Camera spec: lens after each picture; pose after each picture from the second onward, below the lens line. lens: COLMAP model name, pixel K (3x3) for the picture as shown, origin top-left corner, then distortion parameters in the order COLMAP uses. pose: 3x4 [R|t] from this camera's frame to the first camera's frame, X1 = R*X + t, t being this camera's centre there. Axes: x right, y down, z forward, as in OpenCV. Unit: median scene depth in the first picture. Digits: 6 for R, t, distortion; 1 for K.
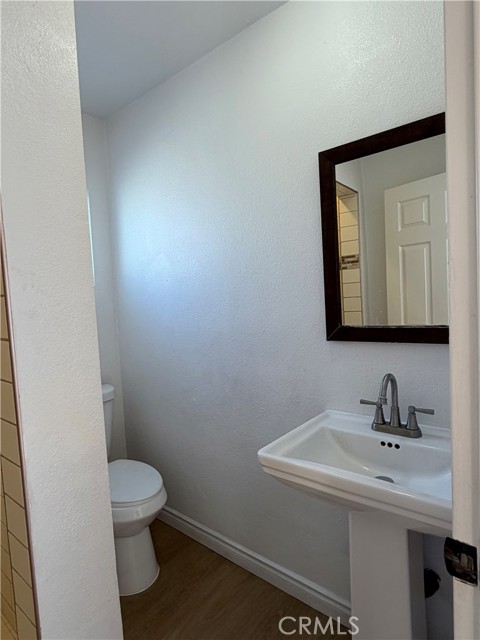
lens RADIAL K [[368.1, 0, 240.7], [0, 368.1, 318.5], [0, 0, 1]] dist [-0.001212, -0.001865]
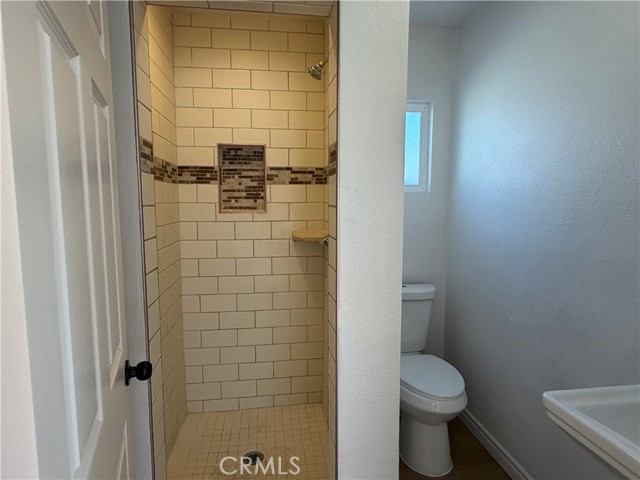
lens RADIAL K [[368.1, 0, 316.7], [0, 368.1, 239.9], [0, 0, 1]] dist [-0.001212, -0.001865]
pose [[0.733132, 0.126398, -0.668237, 0.121759], [-0.081517, 0.991825, 0.098172, -0.036230], [0.675183, -0.017500, 0.737443, -0.028439]]
